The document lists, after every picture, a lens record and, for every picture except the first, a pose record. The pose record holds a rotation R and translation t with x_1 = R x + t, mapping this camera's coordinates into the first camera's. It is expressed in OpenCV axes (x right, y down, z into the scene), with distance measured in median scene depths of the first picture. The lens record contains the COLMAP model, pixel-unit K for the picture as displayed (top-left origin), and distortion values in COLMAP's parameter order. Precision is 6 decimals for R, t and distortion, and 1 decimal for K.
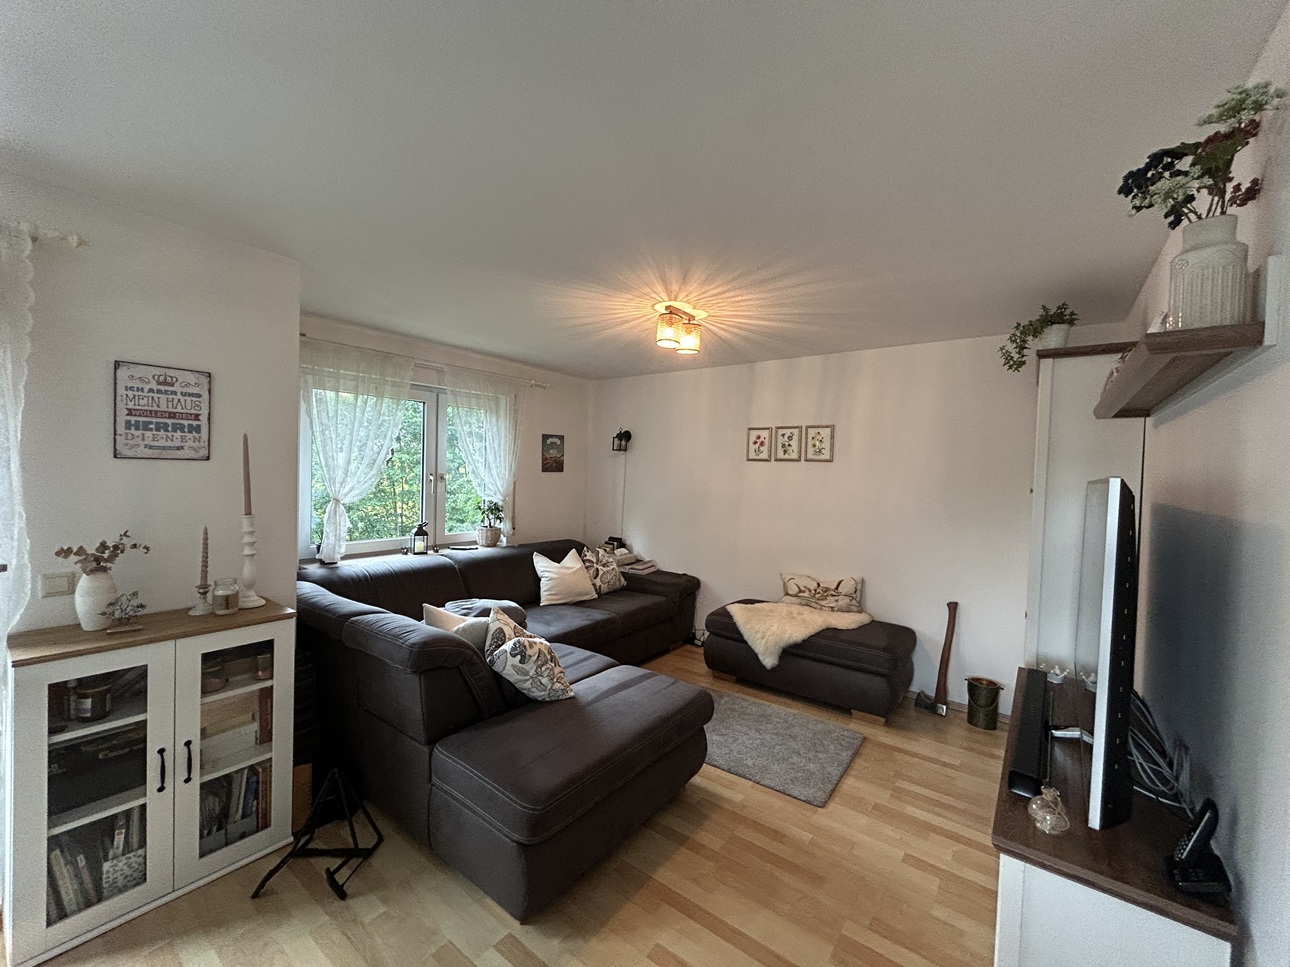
lens RADIAL K [[522.9, 0, 645.0], [0, 522.9, 483.5], [0, 0, 1]] dist [0.001754, 0.000048]
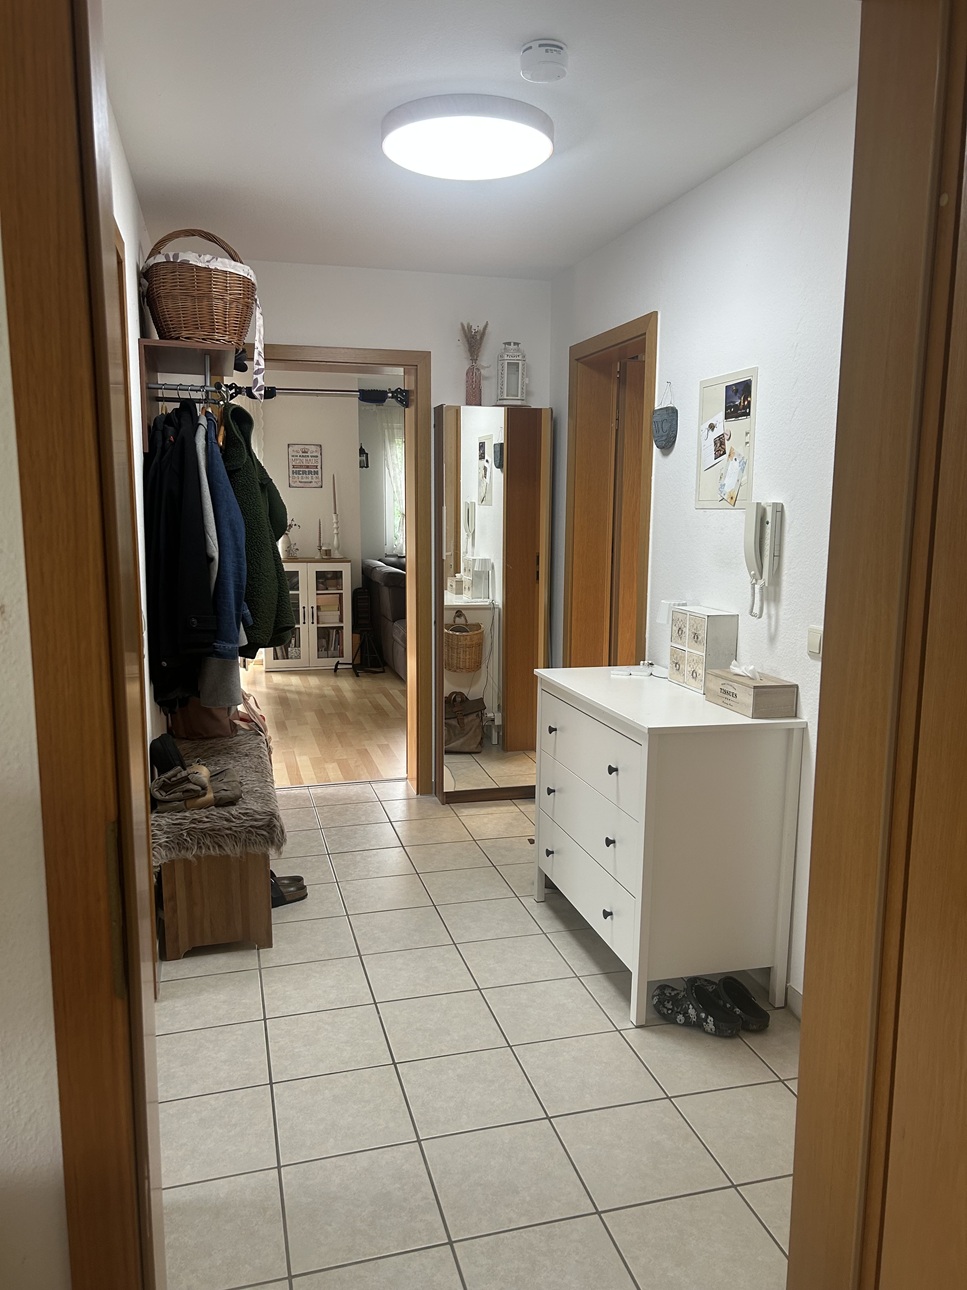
lens RADIAL K [[968.4, 0, 483.5], [0, 968.4, 645.0], [0, 0, 1]] dist [0.000209, 0.000004]
pose [[0.800909, 0.064780, -0.595272, 2.270676], [0.004367, 0.993473, 0.113988, 0.158808], [0.598771, -0.093893, 0.795398, -1.954228]]
